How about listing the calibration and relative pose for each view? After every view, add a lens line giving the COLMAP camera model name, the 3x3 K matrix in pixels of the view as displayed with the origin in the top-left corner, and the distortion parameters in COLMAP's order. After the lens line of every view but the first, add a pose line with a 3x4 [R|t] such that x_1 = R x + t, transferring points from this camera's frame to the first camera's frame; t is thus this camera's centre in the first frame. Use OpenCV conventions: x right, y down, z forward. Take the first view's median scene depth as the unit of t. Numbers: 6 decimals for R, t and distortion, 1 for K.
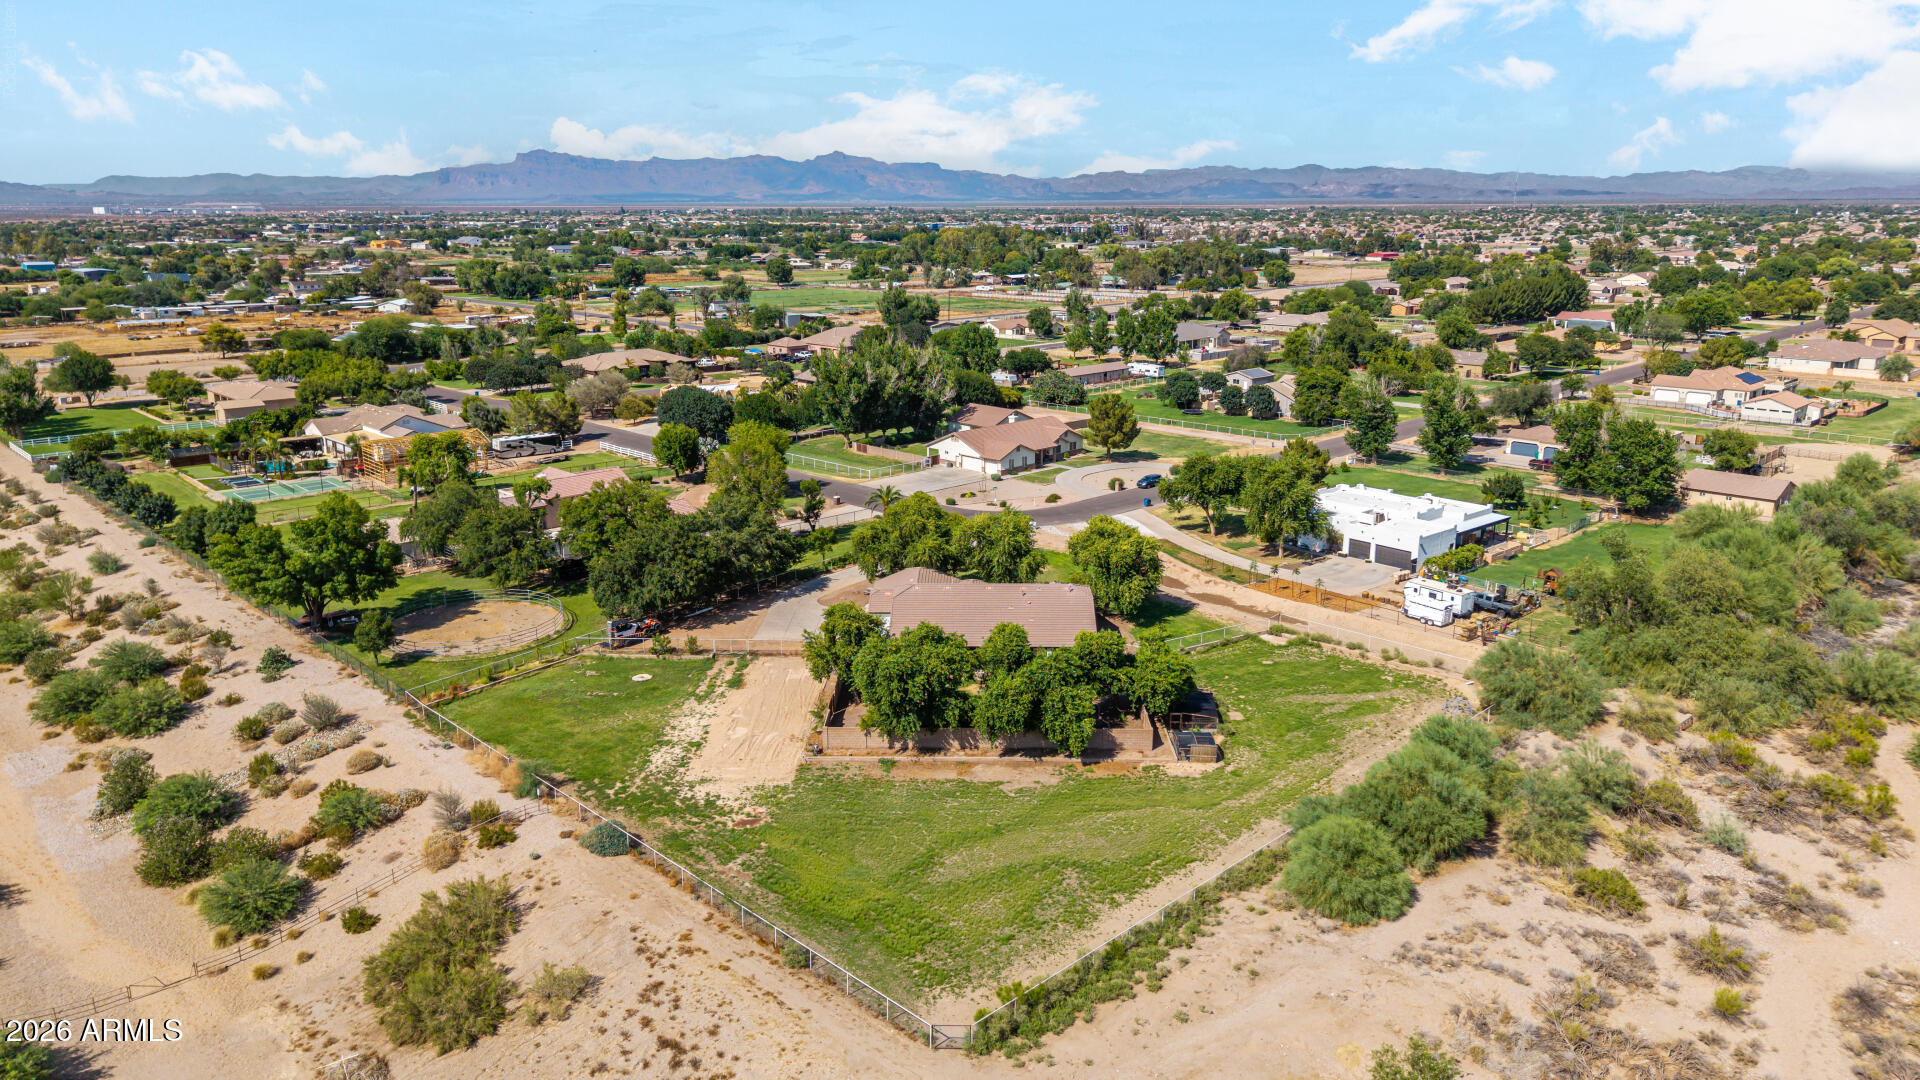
lens RADIAL K [[1242.3, 0, 965.6], [0, 1242.3, 529.4], [0, 0, 1]] dist [0.003590, 0.002958]
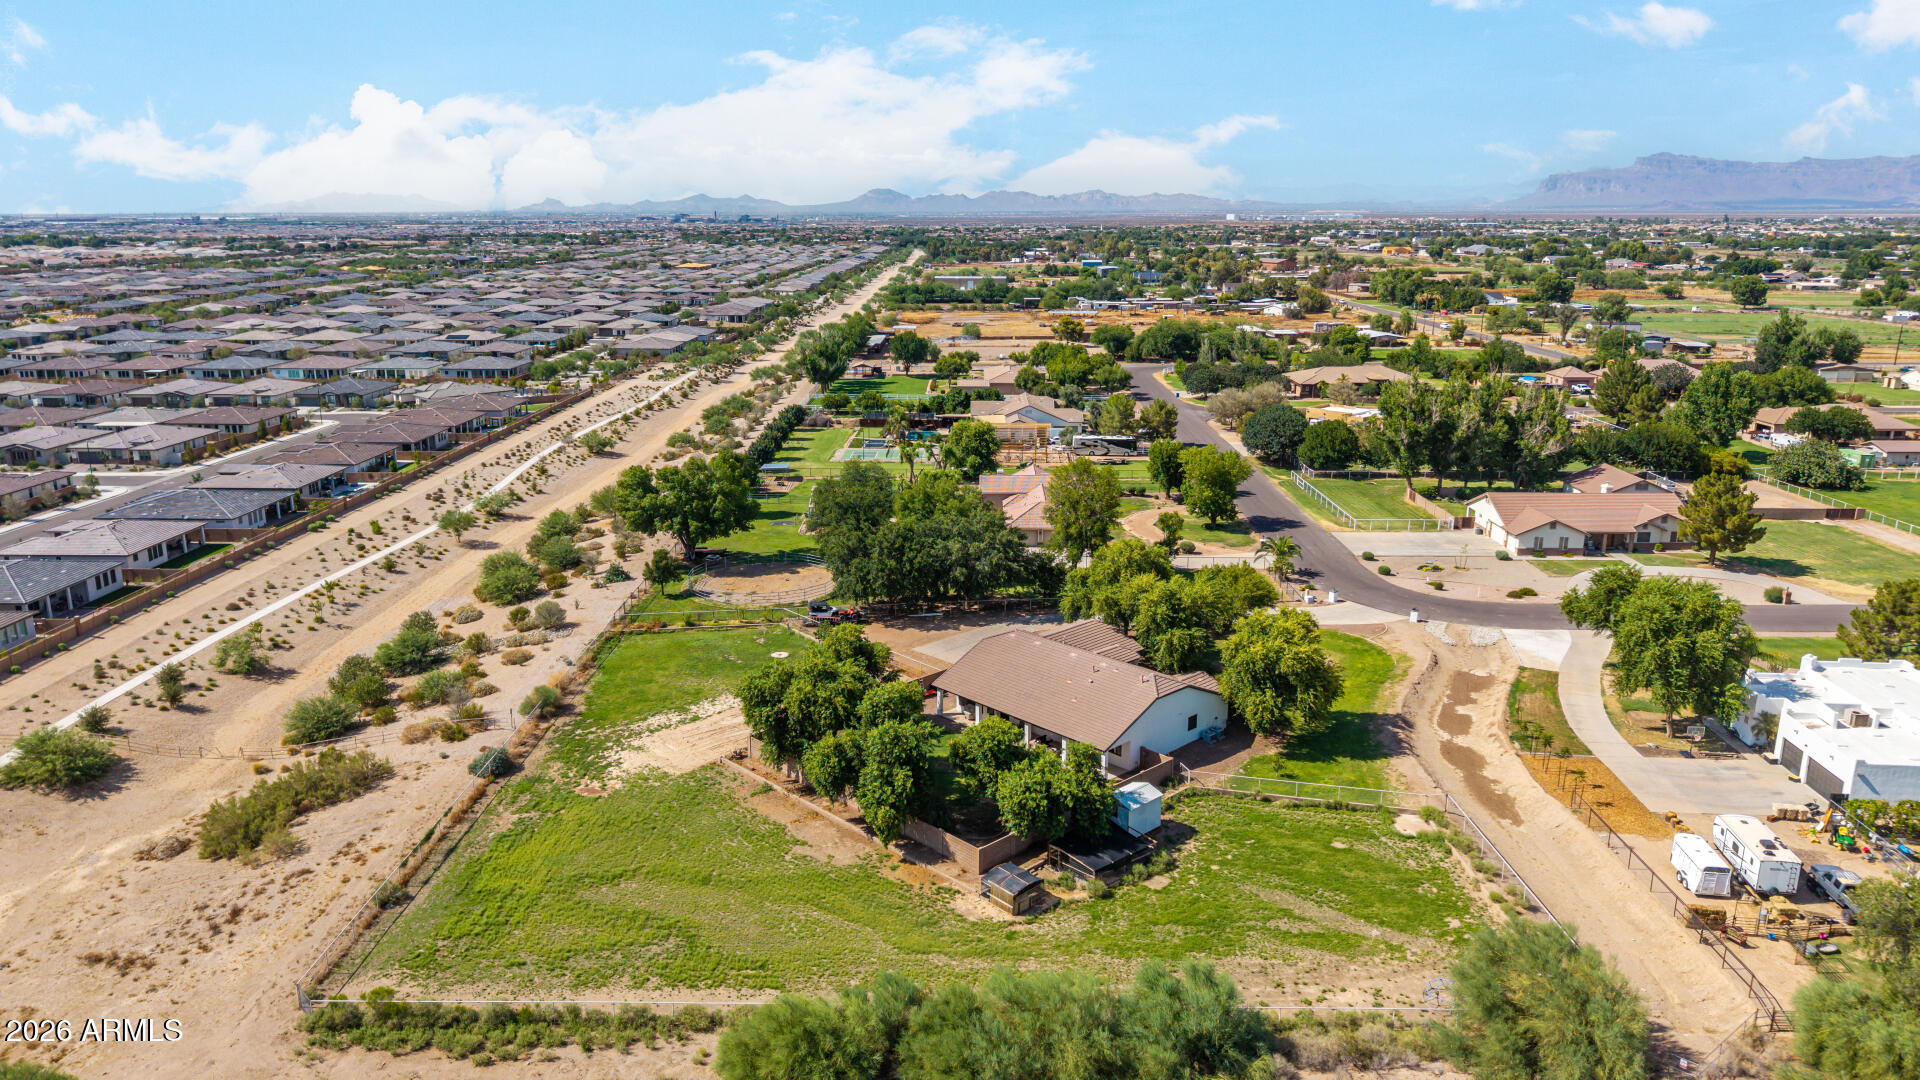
lens RADIAL K [[1290.0, 0, 983.3], [0, 1290.0, 535.2], [0, 0, 1]] dist [0.044831, -0.064878]
pose [[0.715345, 0.174183, -0.676714, 0.537461], [-0.180467, 0.981631, 0.061898, -0.072781], [0.675065, 0.077846, 0.733639, 0.282424]]
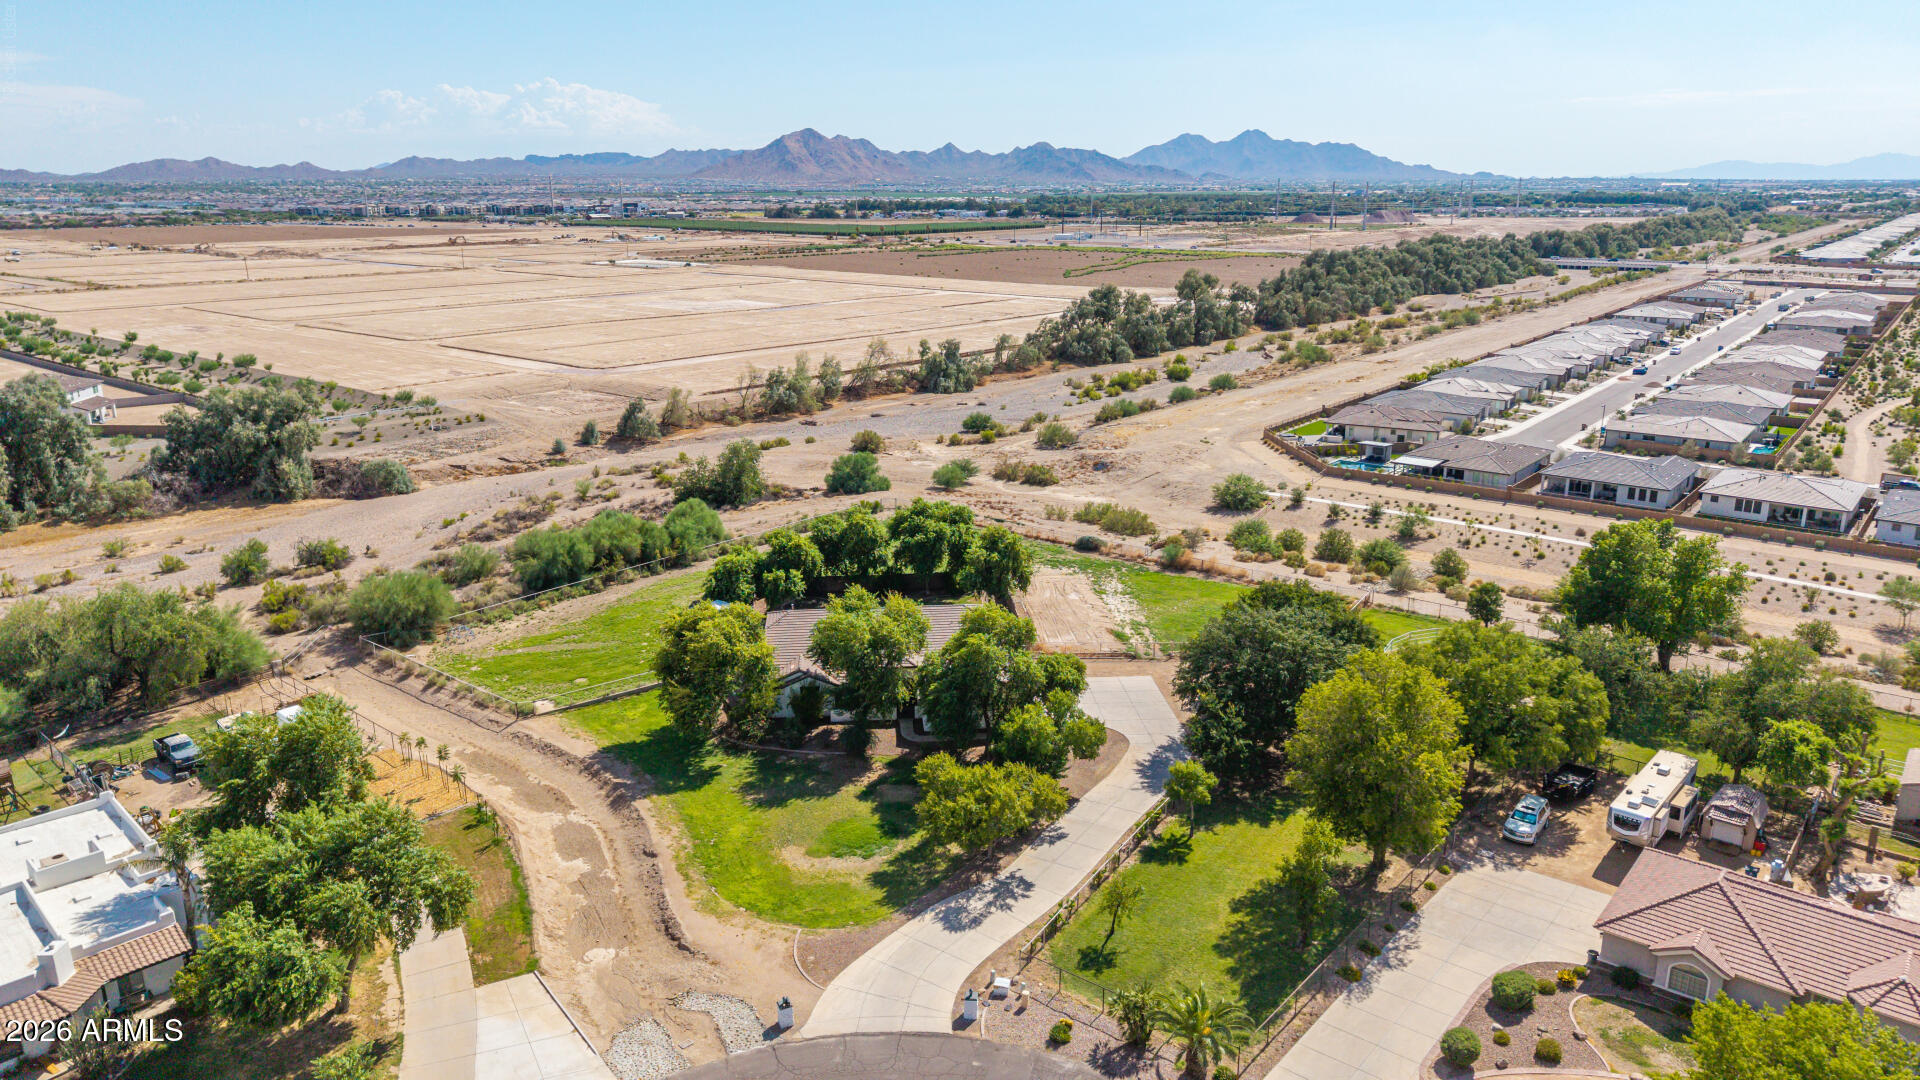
lens RADIAL K [[1290.0, 0, 983.3], [0, 1290.0, 535.2], [0, 0, 1]] dist [0.044831, -0.064878]
pose [[-0.993071, 0.039730, -0.110592, 0.043069], [-0.021380, 0.864317, 0.502494, -0.452457], [0.115551, 0.501376, -0.857479, 1.708422]]
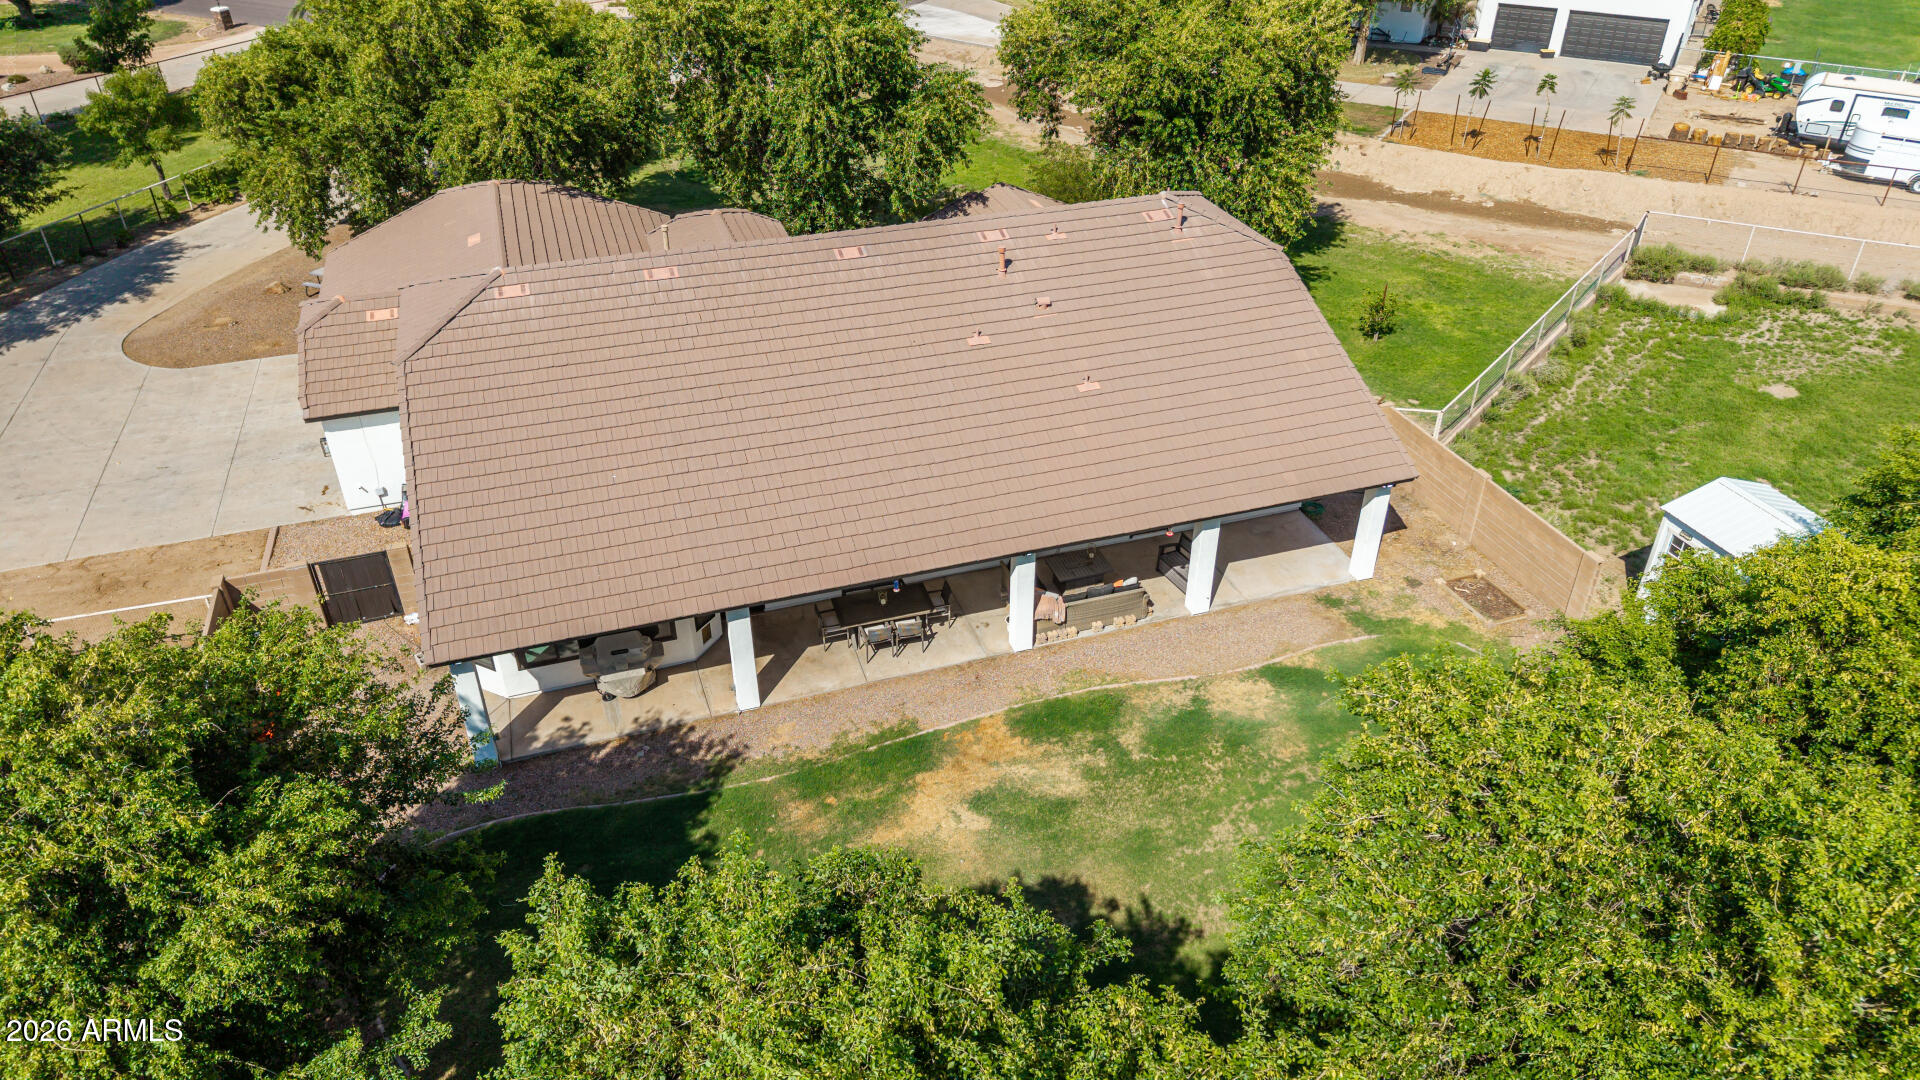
lens RADIAL K [[1242.3, 0, 965.6], [0, 1242.3, 529.4], [0, 0, 1]] dist [0.003590, 0.002958]
pose [[0.941123, -0.184262, 0.283434, -0.032486], [0.080225, 0.936183, 0.342237, 0.018232], [-0.328407, -0.299348, 0.895846, 0.738133]]
